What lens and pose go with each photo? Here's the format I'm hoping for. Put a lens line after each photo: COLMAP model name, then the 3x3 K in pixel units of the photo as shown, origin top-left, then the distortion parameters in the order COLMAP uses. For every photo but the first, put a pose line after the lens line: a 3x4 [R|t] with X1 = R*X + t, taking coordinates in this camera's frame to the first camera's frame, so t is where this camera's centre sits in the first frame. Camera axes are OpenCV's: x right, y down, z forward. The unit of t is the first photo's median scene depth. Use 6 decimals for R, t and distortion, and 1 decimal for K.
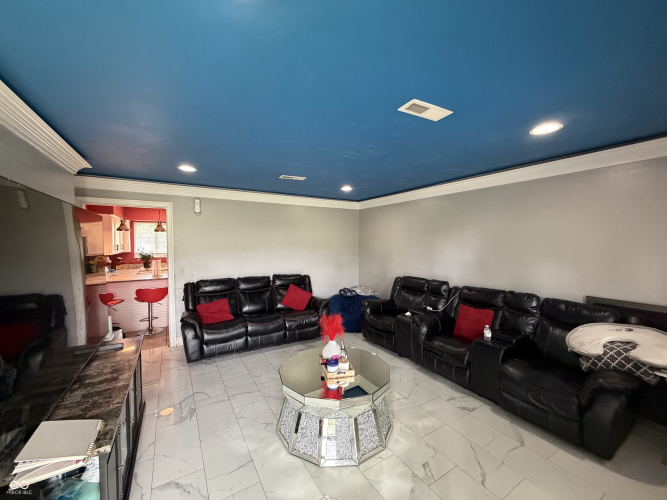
lens RADIAL K [[265.4, 0, 333.5], [0, 265.4, 250.0], [0, 0, 1]] dist [-0.000687, 0.000107]
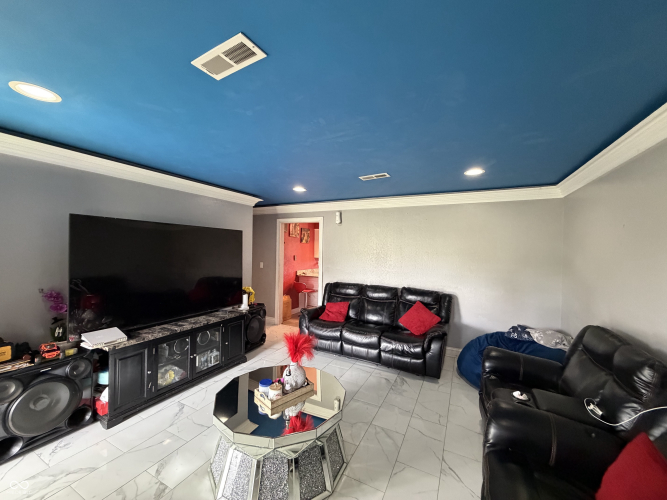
lens RADIAL K [[265.4, 0, 333.5], [0, 265.4, 250.0], [0, 0, 1]] dist [-0.000687, 0.000107]
pose [[0.513657, 0.008351, -0.857955, 0.462921], [-0.043746, 0.998907, -0.016468, -0.006728], [0.856879, 0.045991, 0.513461, 0.380572]]
